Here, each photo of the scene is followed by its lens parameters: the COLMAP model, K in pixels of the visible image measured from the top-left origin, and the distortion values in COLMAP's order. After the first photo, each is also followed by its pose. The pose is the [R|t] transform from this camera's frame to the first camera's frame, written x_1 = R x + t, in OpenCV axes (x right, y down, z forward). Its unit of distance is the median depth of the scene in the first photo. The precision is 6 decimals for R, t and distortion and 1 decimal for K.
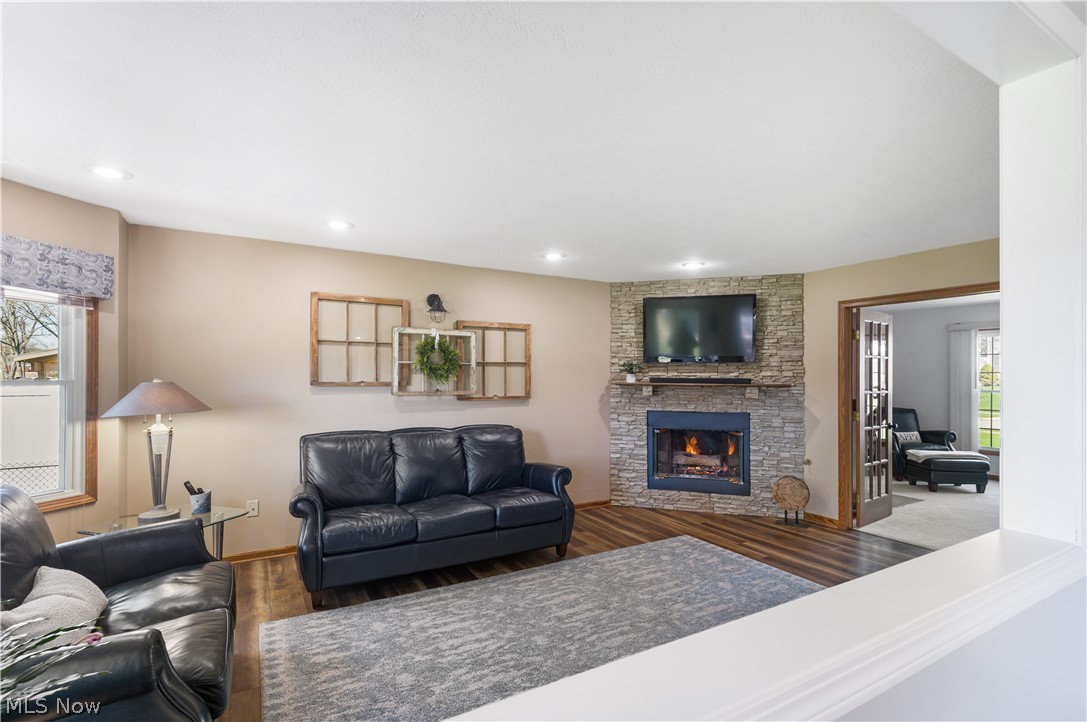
lens RADIAL K [[500.4, 0, 537.8], [0, 500.4, 371.9], [0, 0, 1]] dist [0.003019, -0.000966]
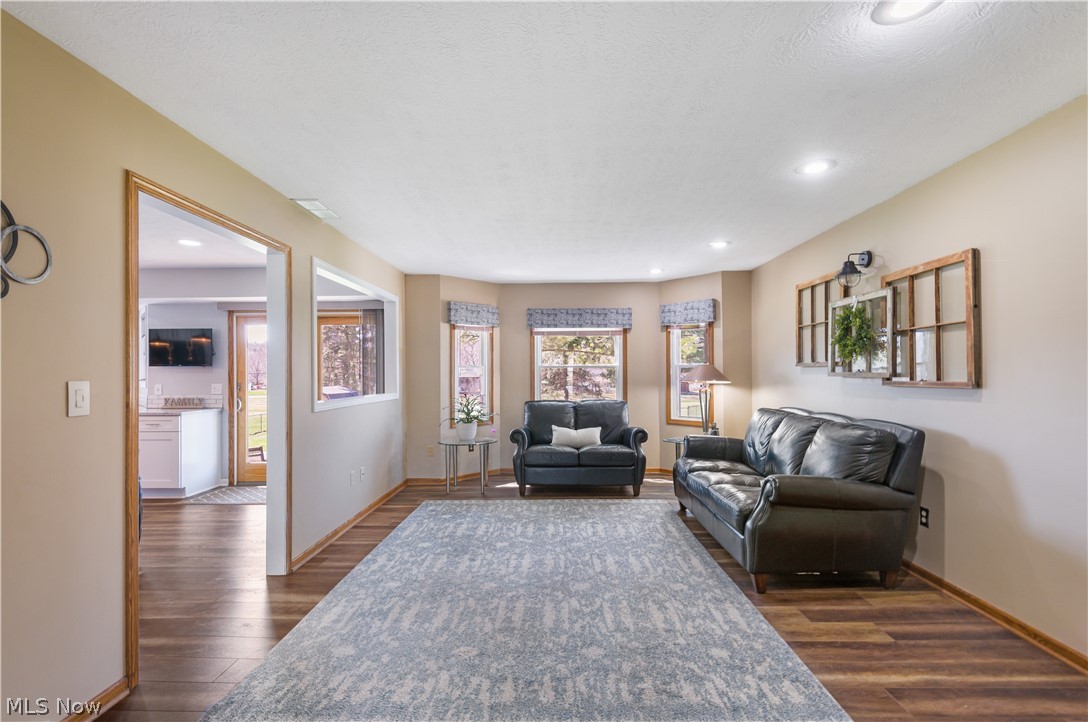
lens RADIAL K [[500.9, 0, 549.2], [0, 500.9, 370.5], [0, 0, 1]] dist [0.003019, -0.000966]
pose [[-0.503596, -0.003873, -0.863930, 0.862318], [0.015517, 0.999788, -0.013527, 0.045070], [0.863800, -0.020218, -0.503429, 1.127688]]
